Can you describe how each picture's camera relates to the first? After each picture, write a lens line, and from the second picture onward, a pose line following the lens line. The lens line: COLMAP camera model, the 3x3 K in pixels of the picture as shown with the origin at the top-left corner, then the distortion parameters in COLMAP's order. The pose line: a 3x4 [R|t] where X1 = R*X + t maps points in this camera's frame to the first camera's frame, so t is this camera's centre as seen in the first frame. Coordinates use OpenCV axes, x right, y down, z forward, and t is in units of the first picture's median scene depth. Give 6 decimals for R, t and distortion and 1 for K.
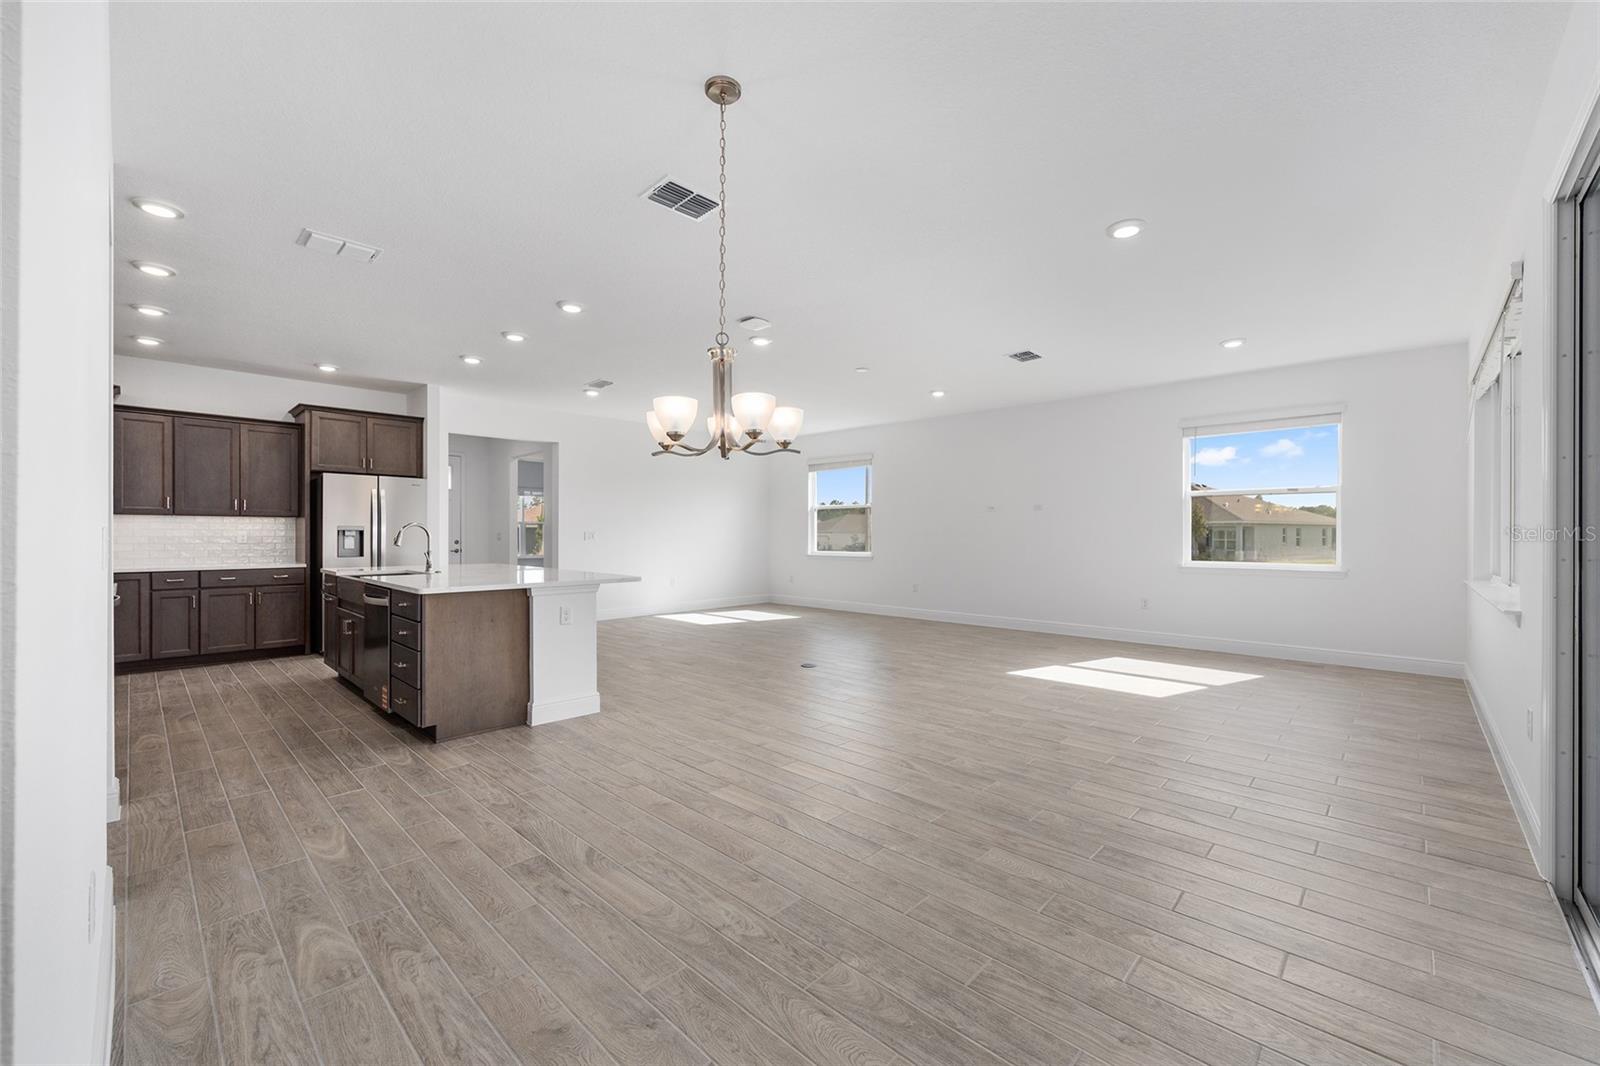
lens RADIAL K [[638.1, 0, 804.8], [0, 638.1, 536.0], [0, 0, 1]] dist [-0.001304, -0.000017]
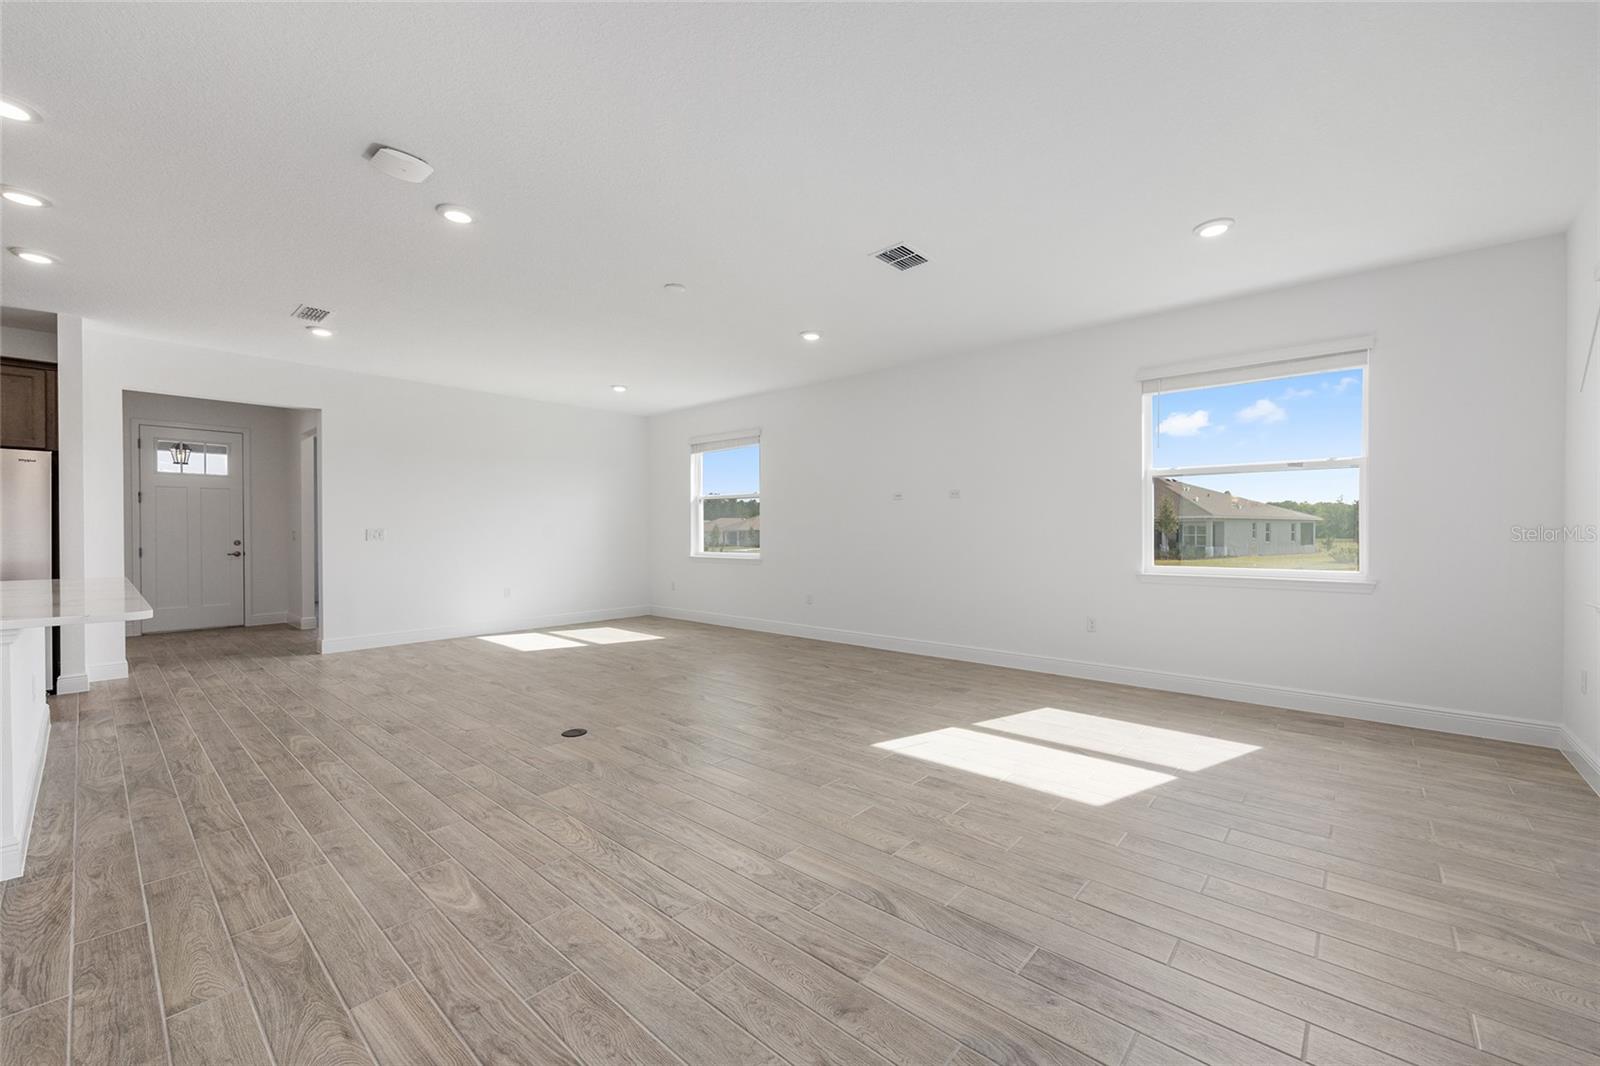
lens RADIAL K [[638.9, 0, 803.3], [0, 638.9, 534.8], [0, 0, 1]] dist [-0.006168, -0.000120]
pose [[0.999477, -0.003950, 0.032085, 0.216165], [0.003853, 0.999988, 0.003101, 0.000190], [-0.032097, -0.002976, 0.999480, 0.338579]]
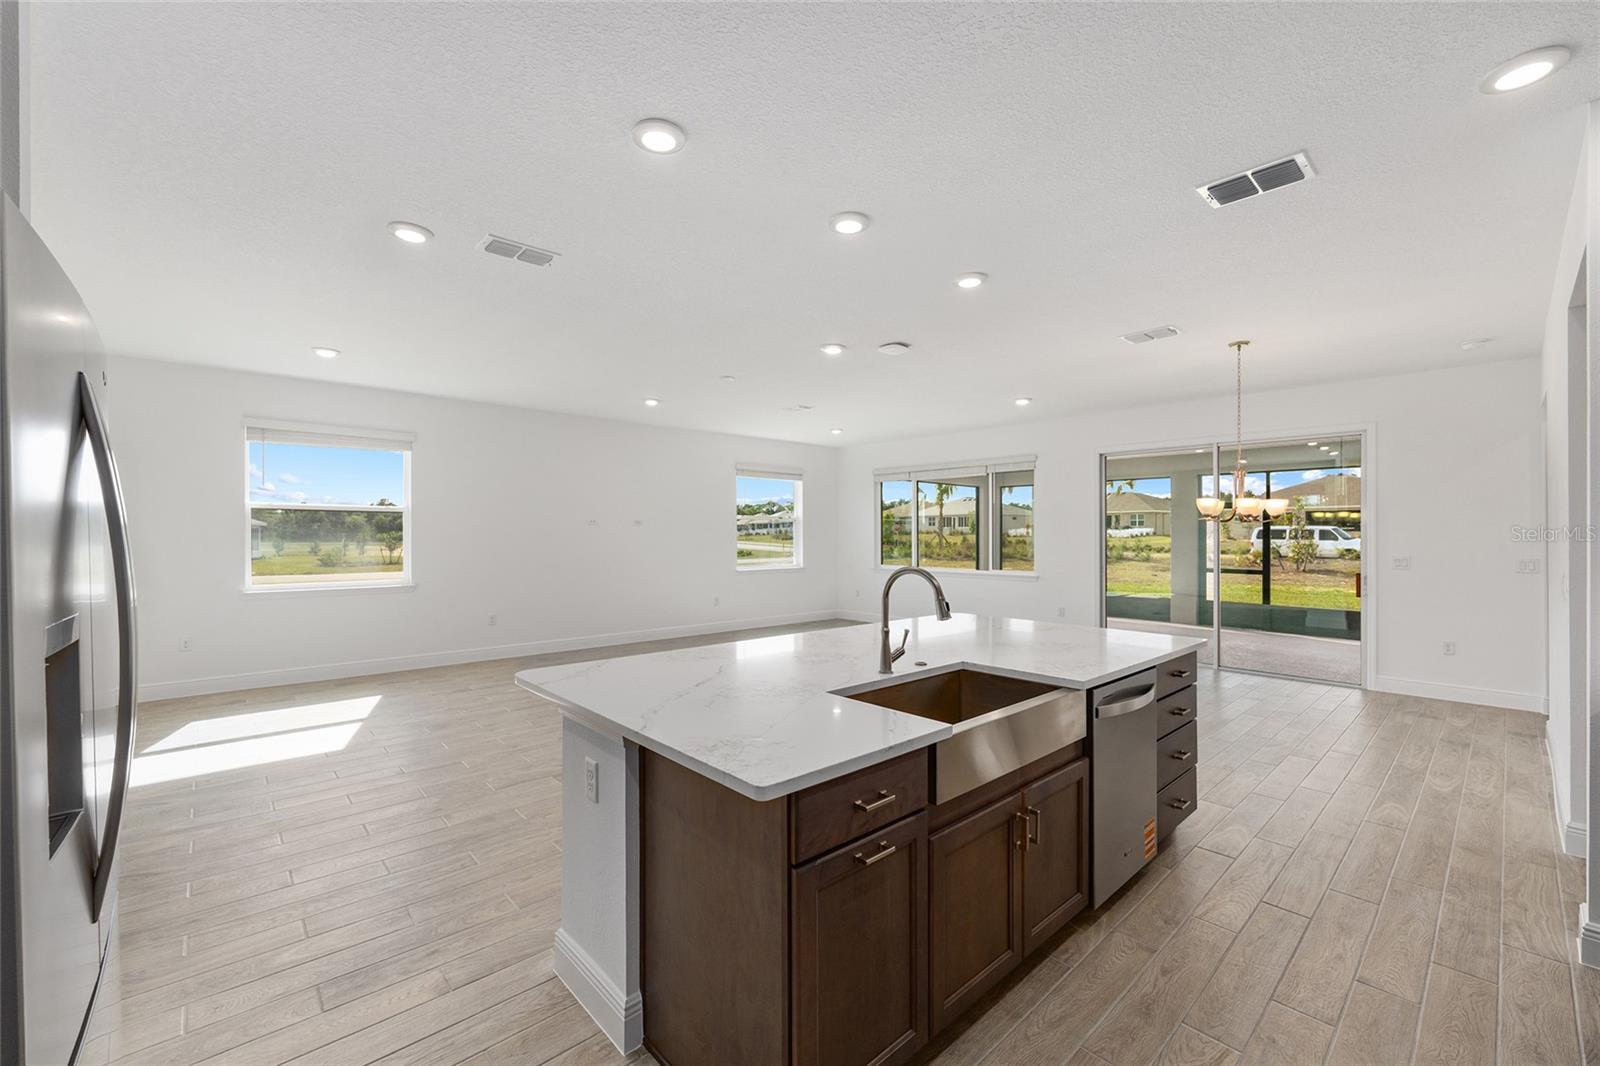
lens RADIAL K [[648.9, 0, 803.3], [0, 648.9, 536.6], [0, 0, 1]] dist [-0.002448, -0.000465]
pose [[0.072082, -0.004682, 0.997388, -0.889921], [0.001872, 0.999988, 0.004558, -0.035023], [-0.997397, 0.001539, 0.072090, 0.871570]]
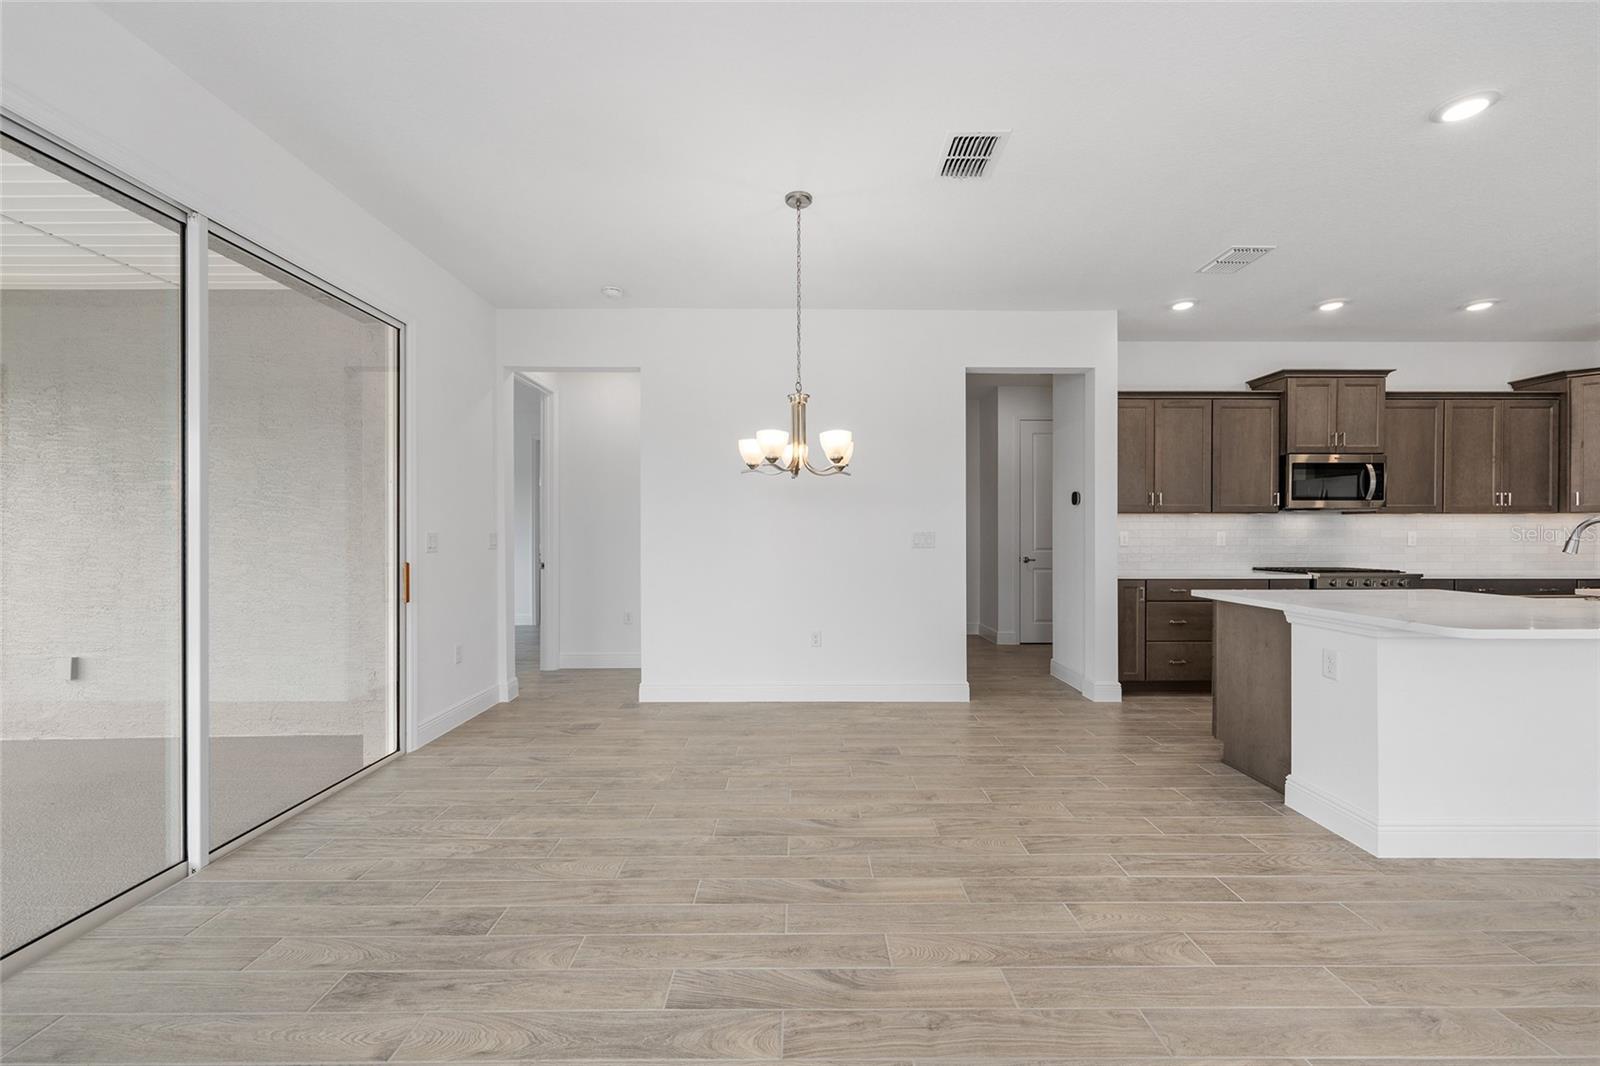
lens RADIAL K [[640.4, 0, 798.4], [0, 640.4, 536.8], [0, 0, 1]] dist [0.000221, 0.000113]
pose [[-0.725374, 0.002018, -0.688352, 0.306302], [-0.003559, 0.999971, 0.006681, -0.001887], [0.688346, 0.007296, -0.725346, 0.764513]]
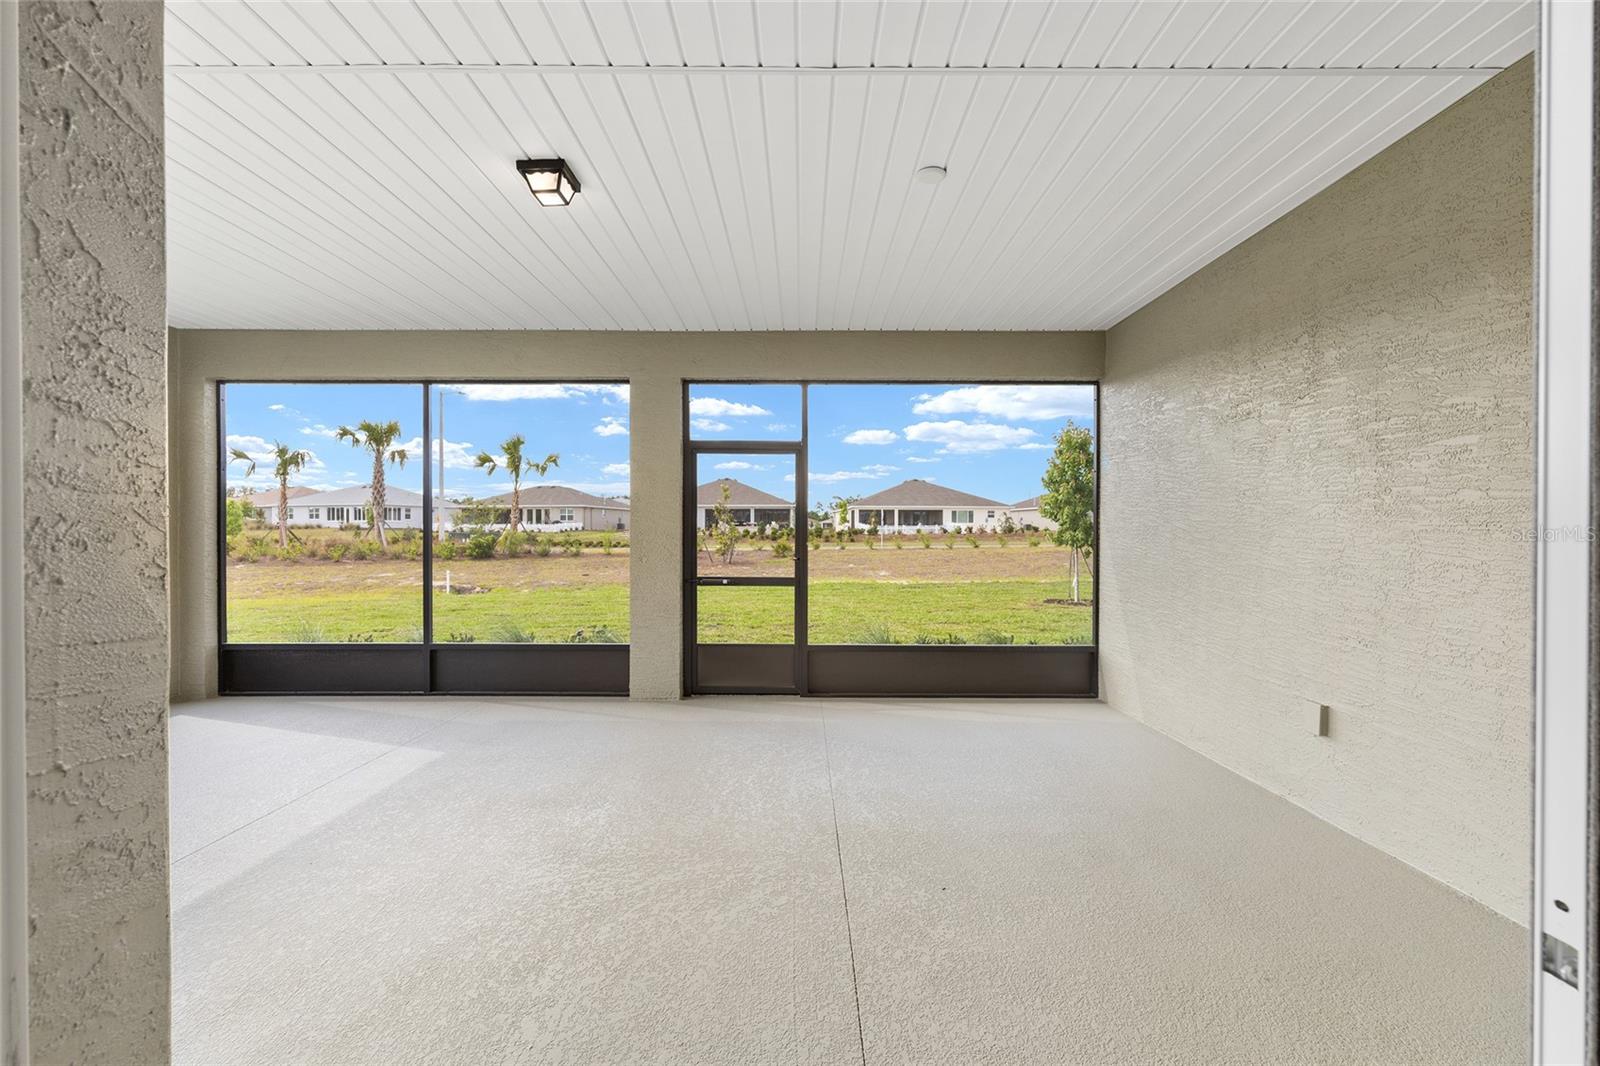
lens RADIAL K [[638.1, 0, 804.8], [0, 638.1, 536.0], [0, 0, 1]] dist [-0.001304, -0.000017]
pose [[-0.688756, -0.007263, 0.724957, 0.318445], [0.000360, 0.999946, 0.010360, 0.000687], [-0.724993, 0.007397, -0.688716, 0.344966]]
